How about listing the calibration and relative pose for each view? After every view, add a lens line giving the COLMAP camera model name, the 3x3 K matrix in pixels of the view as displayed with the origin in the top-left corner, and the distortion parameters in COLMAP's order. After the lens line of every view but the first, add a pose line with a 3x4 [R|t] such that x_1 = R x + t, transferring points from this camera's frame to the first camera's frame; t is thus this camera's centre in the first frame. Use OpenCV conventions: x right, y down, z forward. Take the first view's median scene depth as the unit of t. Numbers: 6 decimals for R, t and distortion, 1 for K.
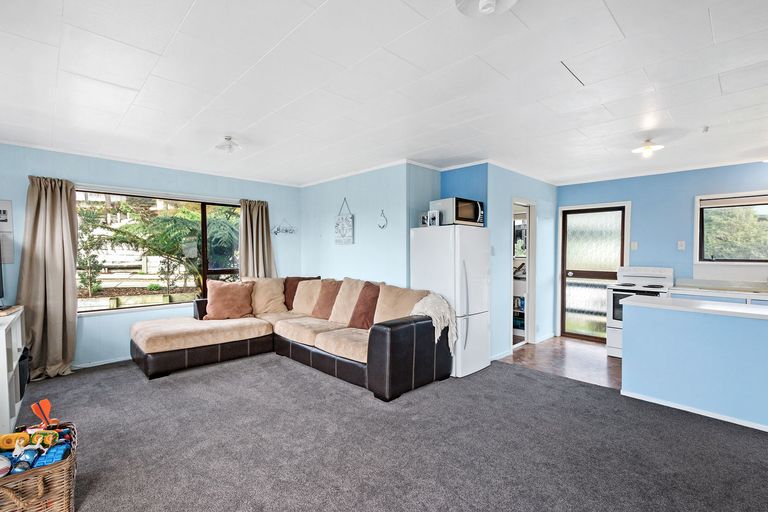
lens RADIAL K [[351.4, 0, 384.7], [0, 351.4, 260.9], [0, 0, 1]] dist [-0.000506, -0.000022]
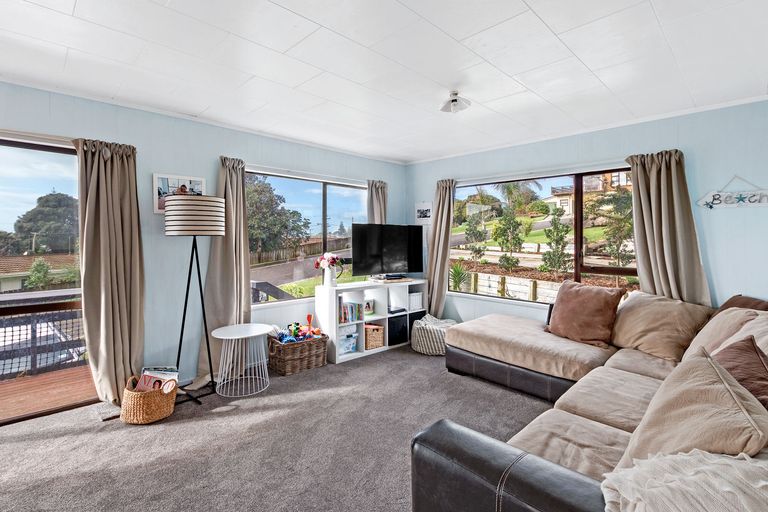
lens RADIAL K [[356.2, 0, 379.2], [0, 356.2, 240.3], [0, 0, 1]] dist [0.019039, 0.000088]
pose [[-0.005401, 0.010394, -0.999931, 0.254330], [-0.029639, 0.999505, 0.010549, -0.023704], [0.999546, 0.029694, -0.005090, 0.616829]]
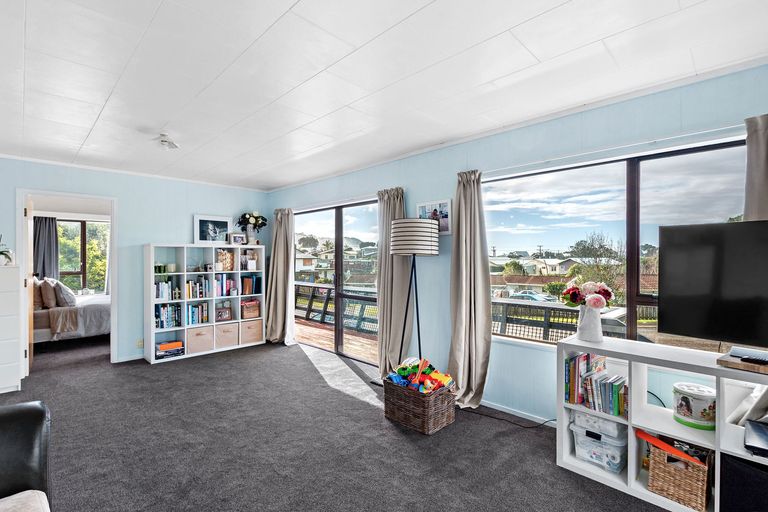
lens RADIAL K [[351.4, 0, 384.7], [0, 351.4, 260.9], [0, 0, 1]] dist [-0.000506, -0.000022]
pose [[-0.999022, 0.004140, -0.044027, -0.284050], [0.002543, 0.999339, 0.036252, -0.029018], [0.044148, 0.036105, -0.998372, 0.974498]]
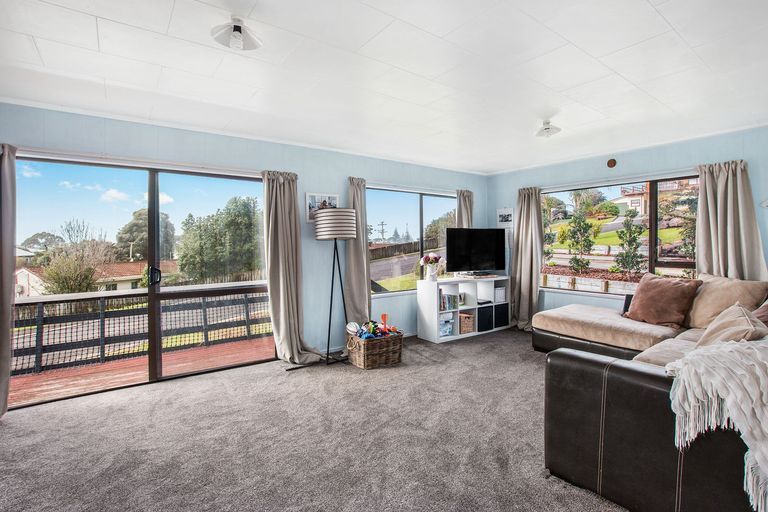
lens RADIAL K [[367.6, 0, 384.0], [0, 367.6, 256.0], [0, 0, 1]] dist [-0.002101, -0.000157]
pose [[-0.127038, 0.036275, -0.991234, 0.460142], [-0.015501, 0.999136, 0.038551, -0.010695], [0.991777, 0.020262, -0.126366, 0.501936]]
